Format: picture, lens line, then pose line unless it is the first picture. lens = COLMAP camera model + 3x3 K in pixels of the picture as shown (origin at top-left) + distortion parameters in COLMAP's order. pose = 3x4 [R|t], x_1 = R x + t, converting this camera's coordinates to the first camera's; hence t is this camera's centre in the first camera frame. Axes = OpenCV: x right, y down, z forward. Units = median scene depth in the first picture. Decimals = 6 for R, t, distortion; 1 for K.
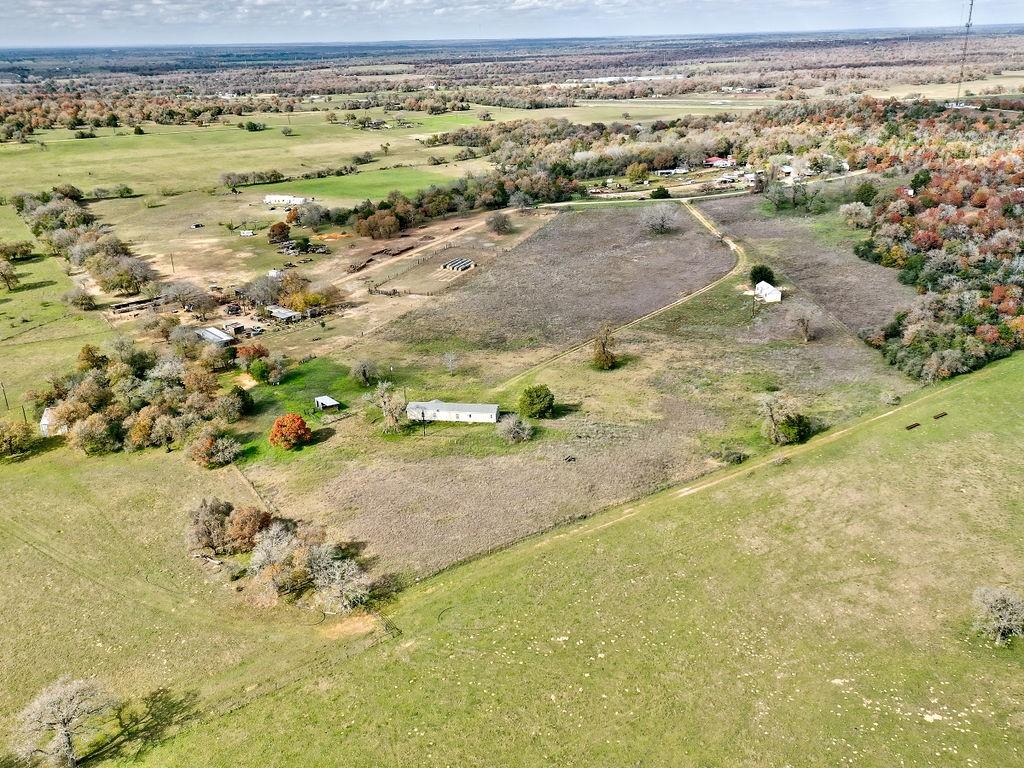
lens RADIAL K [[911.4, 0, 515.4], [0, 911.4, 383.9], [0, 0, 1]] dist [0.016188, 0.009815]
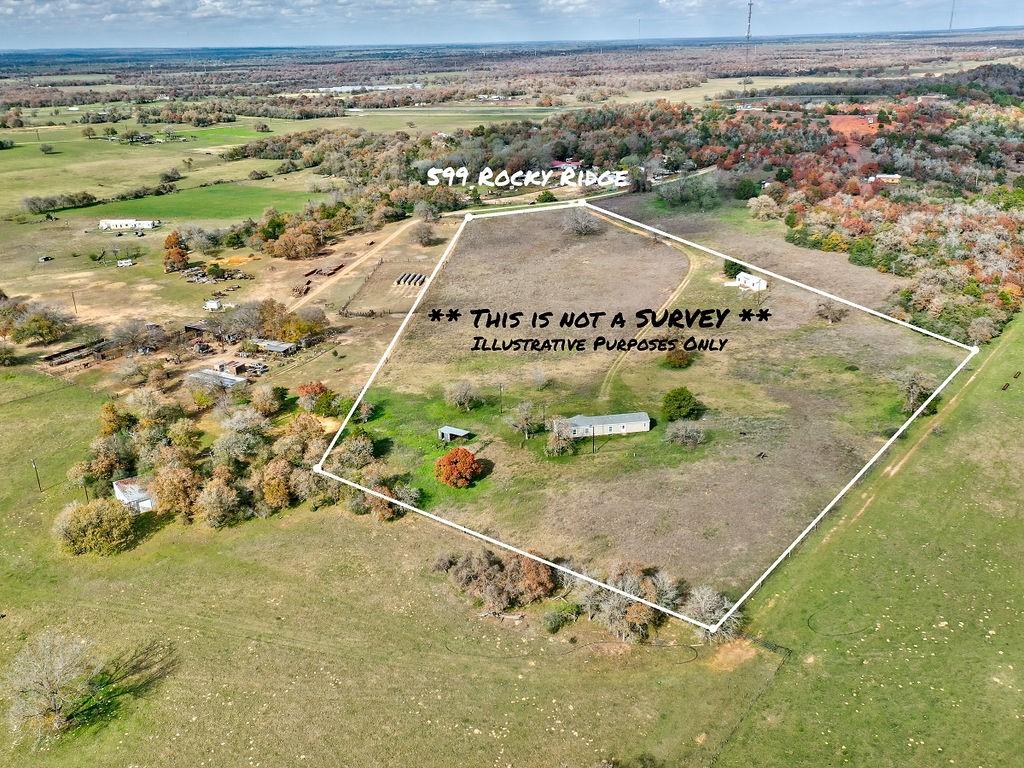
lens RADIAL K [[911.4, 0, 515.4], [0, 911.4, 383.9], [0, 0, 1]] dist [0.016188, 0.009815]
pose [[0.947184, -0.107989, 0.301961, -0.159655], [0.111026, 0.993792, 0.007141, -0.010710], [-0.300858, 0.026762, 0.953294, 0.039660]]
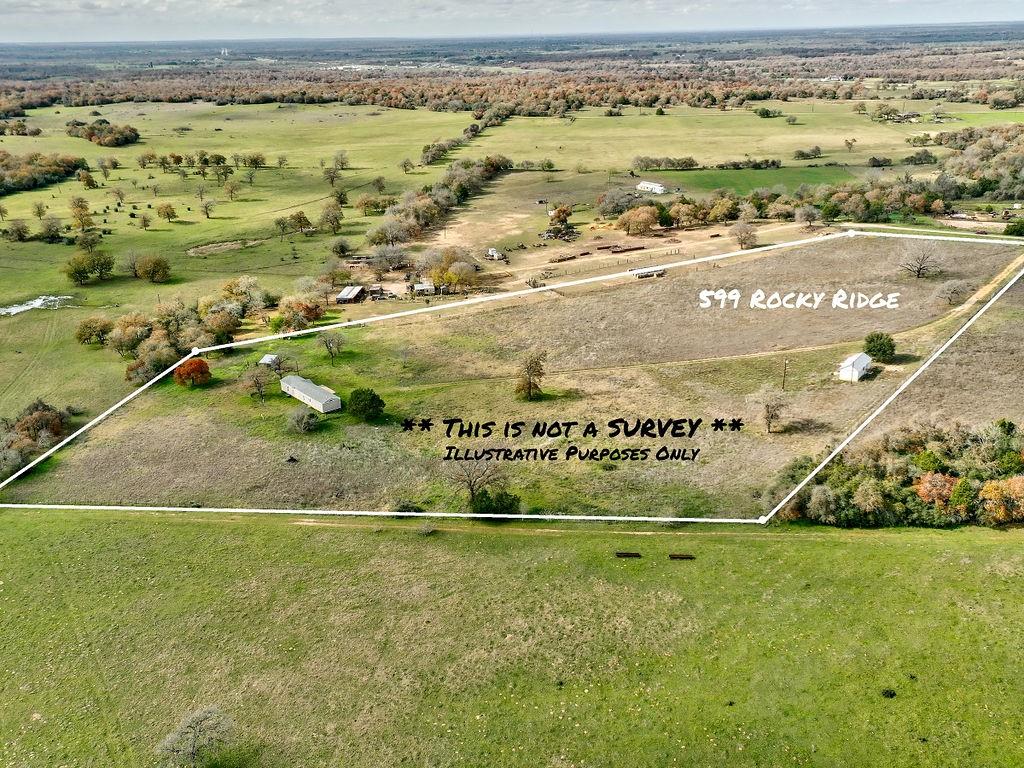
lens RADIAL K [[911.4, 0, 515.4], [0, 911.4, 383.9], [0, 0, 1]] dist [0.016188, 0.009815]
pose [[0.748271, 0.238684, -0.618968, 0.277089], [-0.226481, 0.968887, 0.099825, -0.050686], [0.623536, 0.065488, 0.779047, 0.116105]]
